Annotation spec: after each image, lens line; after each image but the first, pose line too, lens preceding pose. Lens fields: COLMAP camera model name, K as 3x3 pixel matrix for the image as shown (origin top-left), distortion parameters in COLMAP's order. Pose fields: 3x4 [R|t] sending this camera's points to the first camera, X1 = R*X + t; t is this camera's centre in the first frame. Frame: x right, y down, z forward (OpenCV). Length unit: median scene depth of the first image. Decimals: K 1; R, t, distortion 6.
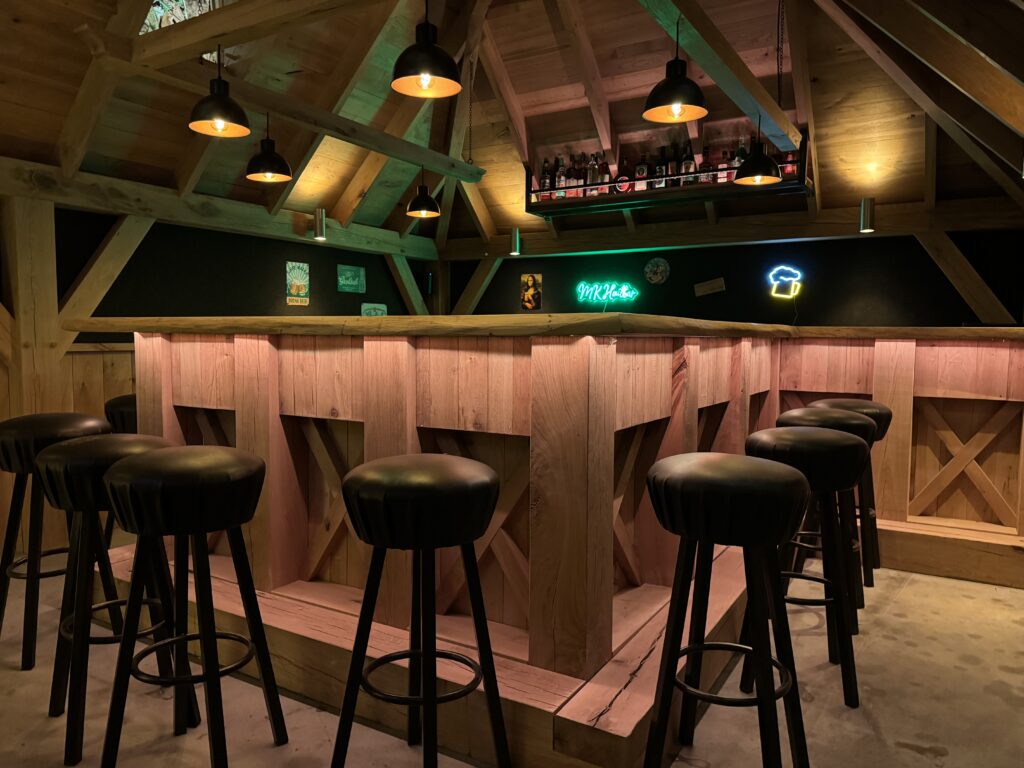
lens RADIAL K [[726.7, 0, 512.0], [0, 726.7, 384.0], [0, 0, 1]] dist [0.041218, -0.050566]
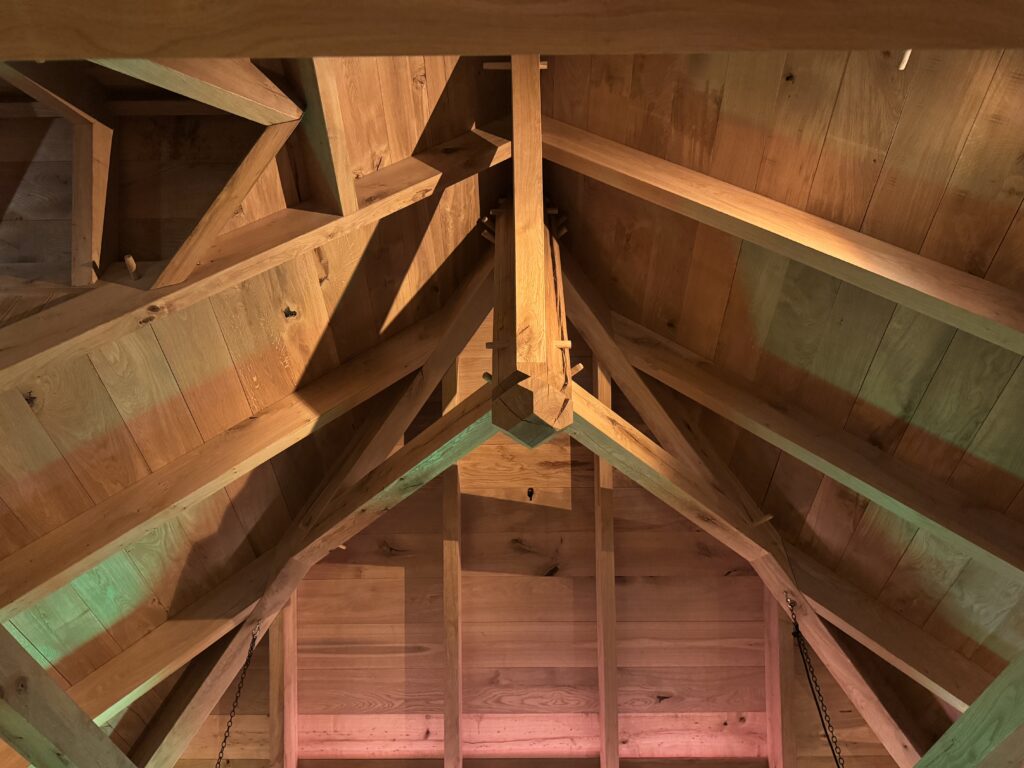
lens RADIAL K [[714.1, 0, 512.0], [0, 714.1, 384.0], [0, 0, 1]] dist [0.070129, -0.090961]
pose [[0.860198, 0.370446, 0.350469, -0.180533], [0.036325, 0.640994, -0.766686, -0.157477], [-0.508664, 0.672232, 0.537926, 0.559729]]
